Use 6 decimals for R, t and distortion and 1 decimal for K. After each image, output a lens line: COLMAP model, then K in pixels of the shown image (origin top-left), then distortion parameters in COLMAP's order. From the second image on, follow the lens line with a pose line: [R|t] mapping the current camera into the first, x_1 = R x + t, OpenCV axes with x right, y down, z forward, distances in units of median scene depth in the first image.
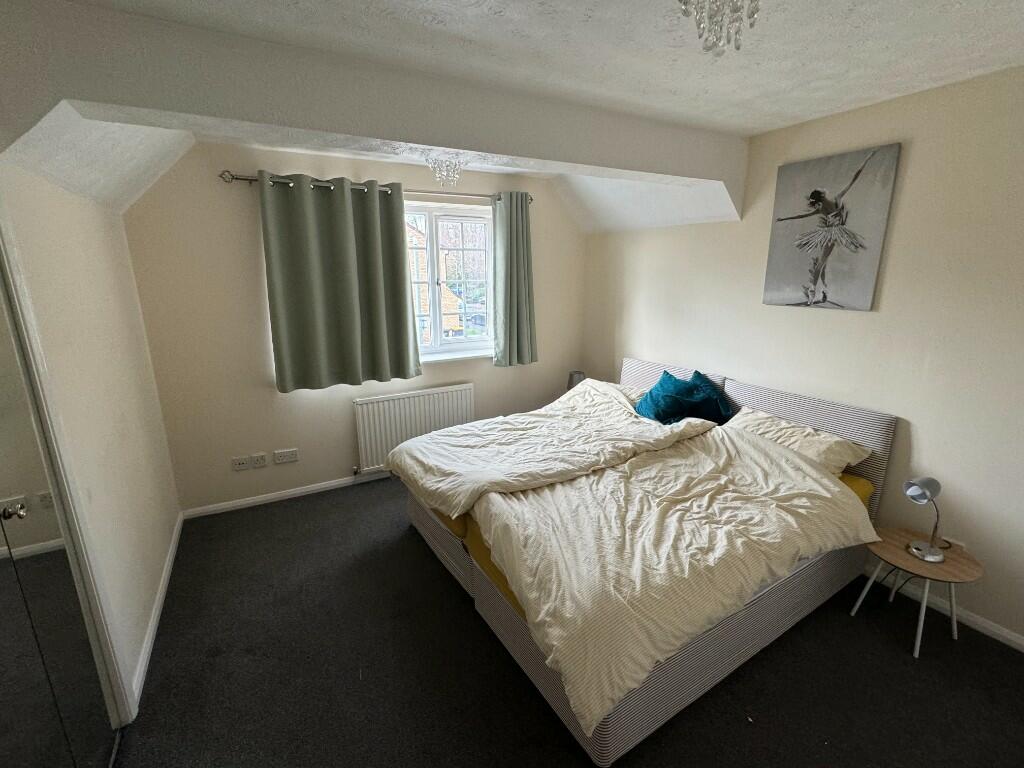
lens RADIAL K [[462.9, 0, 511.6], [0, 462.9, 383.7], [0, 0, 1]] dist [0.004024, 0.000497]
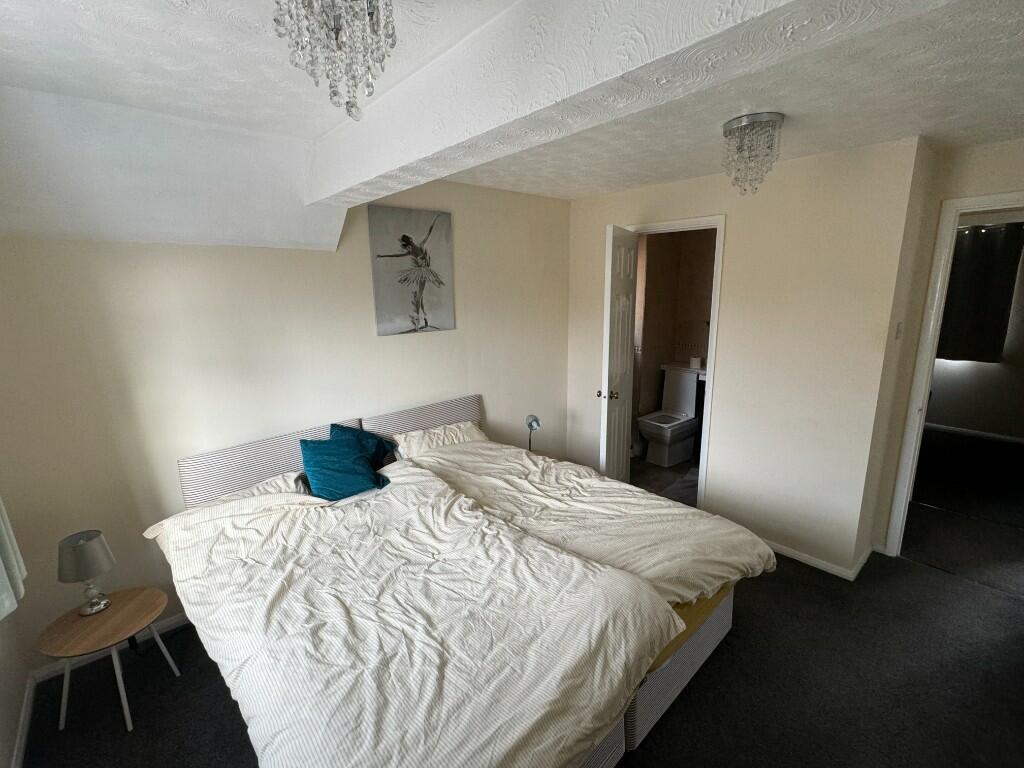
lens RADIAL K [[462.9, 0, 510.8], [0, 462.9, 381.7], [0, 0, 1]] dist [0.004024, 0.000497]
pose [[-0.194069, -0.198577, 0.960679, -0.579222], [0.255814, 0.935170, 0.244981, -0.282865], [-0.947046, 0.293299, -0.130688, 0.988055]]
